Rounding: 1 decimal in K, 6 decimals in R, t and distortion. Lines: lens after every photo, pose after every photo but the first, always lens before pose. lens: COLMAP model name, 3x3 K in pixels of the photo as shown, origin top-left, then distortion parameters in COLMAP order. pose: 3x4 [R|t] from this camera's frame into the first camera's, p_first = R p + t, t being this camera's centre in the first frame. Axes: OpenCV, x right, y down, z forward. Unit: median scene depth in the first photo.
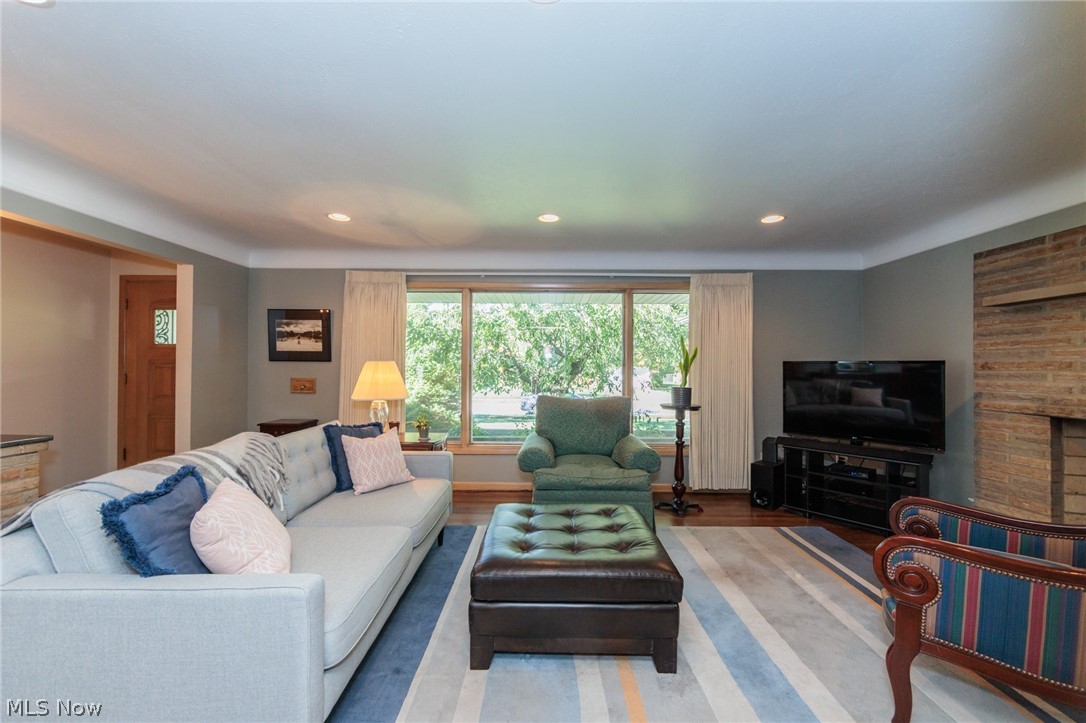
lens RADIAL K [[432.7, 0, 538.6], [0, 432.7, 365.8], [0, 0, 1]] dist [-0.001277, -0.000443]
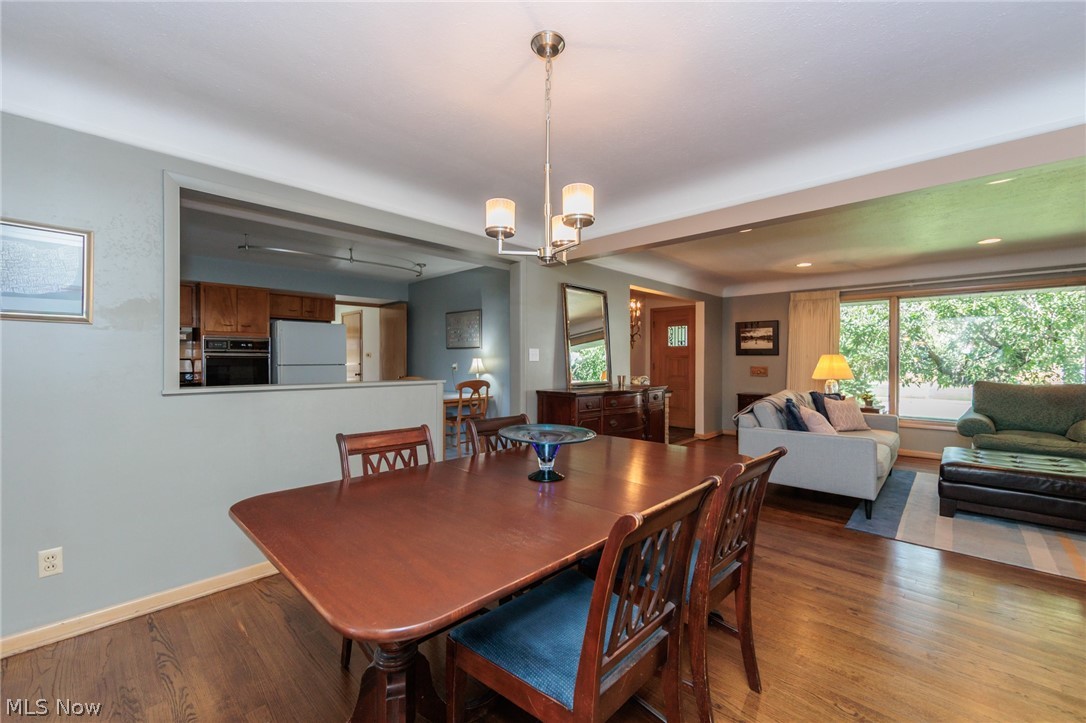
lens RADIAL K [[432.7, 0, 557.1], [0, 432.7, 362.2], [0, 0, 1]] dist [-0.001277, -0.000443]
pose [[0.744054, -0.001466, -0.668118, -0.063321], [0.005529, 0.999977, 0.003963, 0.004649], [0.668097, -0.006643, 0.744045, -0.694387]]
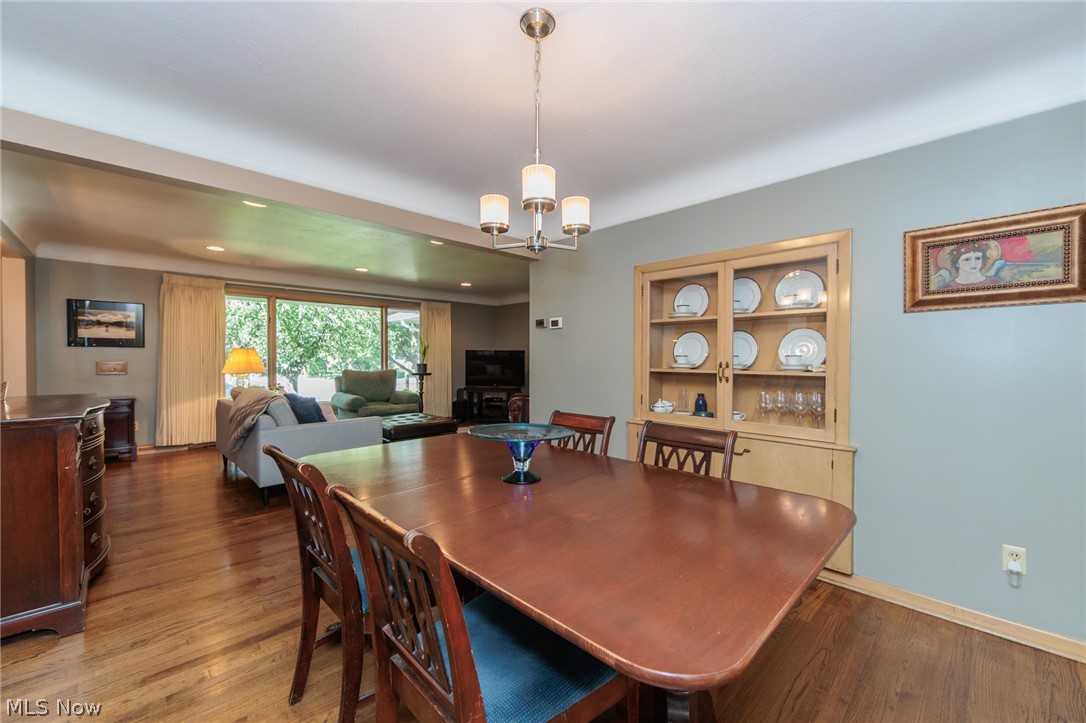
lens RADIAL K [[432.7, 0, 540.7], [0, 432.7, 362.8], [0, 0, 1]] dist [-0.001277, -0.000443]
pose [[0.710693, -0.014491, 0.703353, -0.618644], [-0.003517, 0.999702, 0.024150, -0.000713], [-0.703494, -0.019636, 0.710430, -0.691376]]
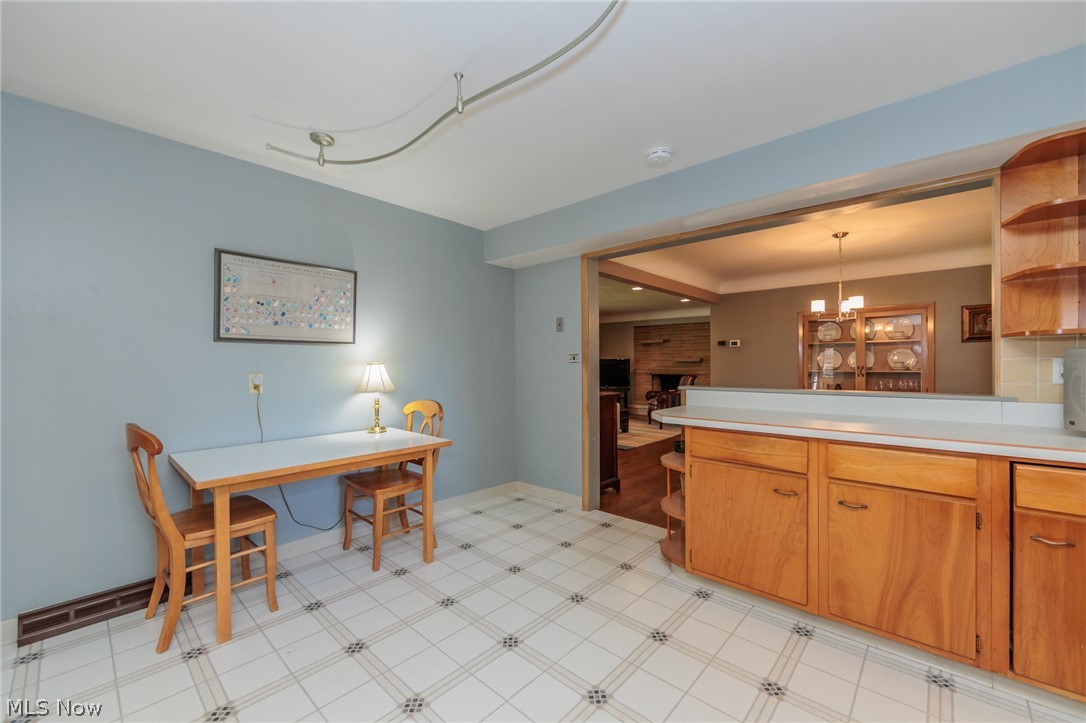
lens RADIAL K [[432.7, 0, 542.1], [0, 432.7, 363.8], [0, 0, 1]] dist [-0.001277, -0.000443]
pose [[0.670258, -0.009448, 0.742068, -1.571765], [0.003157, 0.999946, 0.009880, -0.008422], [-0.742122, -0.004279, 0.670252, -0.565775]]
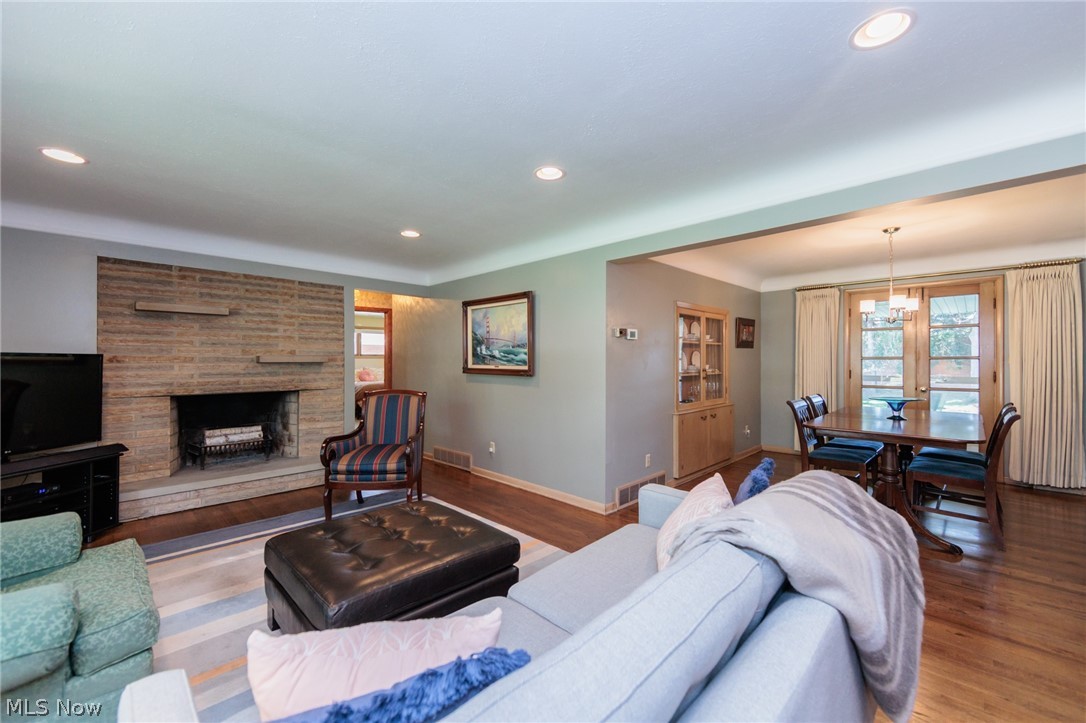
lens RADIAL K [[432.7, 0, 548.5], [0, 432.7, 364.1], [0, 0, 1]] dist [-0.001277, -0.000443]
pose [[-0.712094, -0.010998, 0.701998, -0.467325], [-0.008227, 0.999939, 0.007320, -0.003863], [-0.702036, -0.000563, -0.712141, 0.808719]]
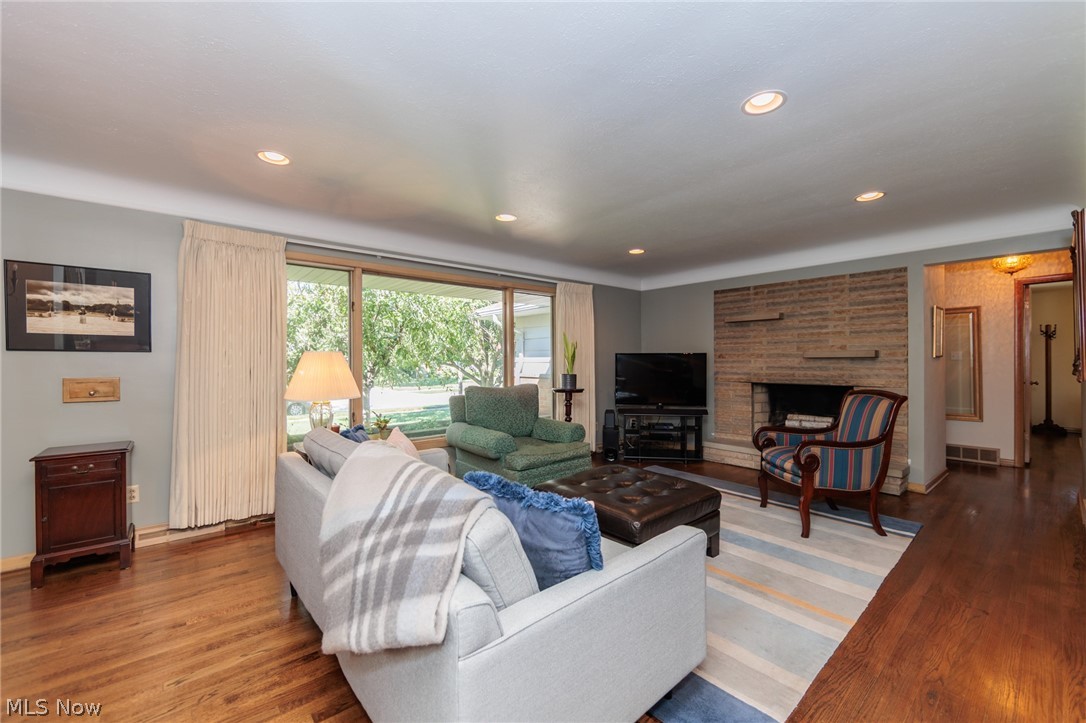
lens RADIAL K [[432.7, 0, 544.2], [0, 432.7, 360.7], [0, 0, 1]] dist [-0.001277, -0.000443]
pose [[0.755186, -0.009186, 0.655446, -0.524303], [0.004161, 0.999949, 0.009220, 0.000457], [-0.655497, -0.004235, 0.755186, 0.117505]]
